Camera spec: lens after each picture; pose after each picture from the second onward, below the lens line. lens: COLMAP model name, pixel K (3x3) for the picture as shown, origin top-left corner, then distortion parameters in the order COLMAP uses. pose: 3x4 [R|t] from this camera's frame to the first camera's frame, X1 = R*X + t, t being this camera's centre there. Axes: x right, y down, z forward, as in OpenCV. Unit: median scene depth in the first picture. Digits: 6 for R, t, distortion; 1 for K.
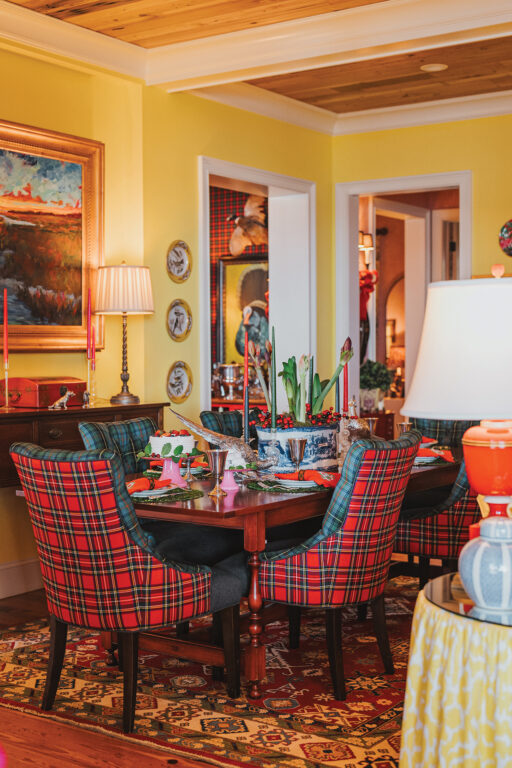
lens RADIAL K [[1089.8, 0, 256.0], [0, 1089.8, 384.0], [0, 0, 1]] dist [0.005248, 0.017356]
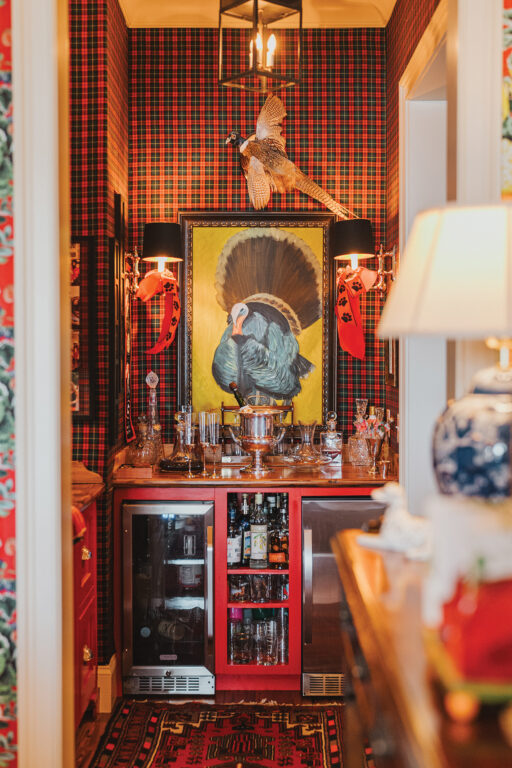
lens RADIAL K [[1089.8, 0, 256.0], [0, 1089.8, 384.0], [0, 0, 1]] dist [0.005248, 0.017356]
pose [[0.827097, -0.021049, 0.561665, -0.315573], [0.014793, 0.999768, 0.015683, -0.038385], [-0.561864, -0.004663, 0.827216, 0.534176]]
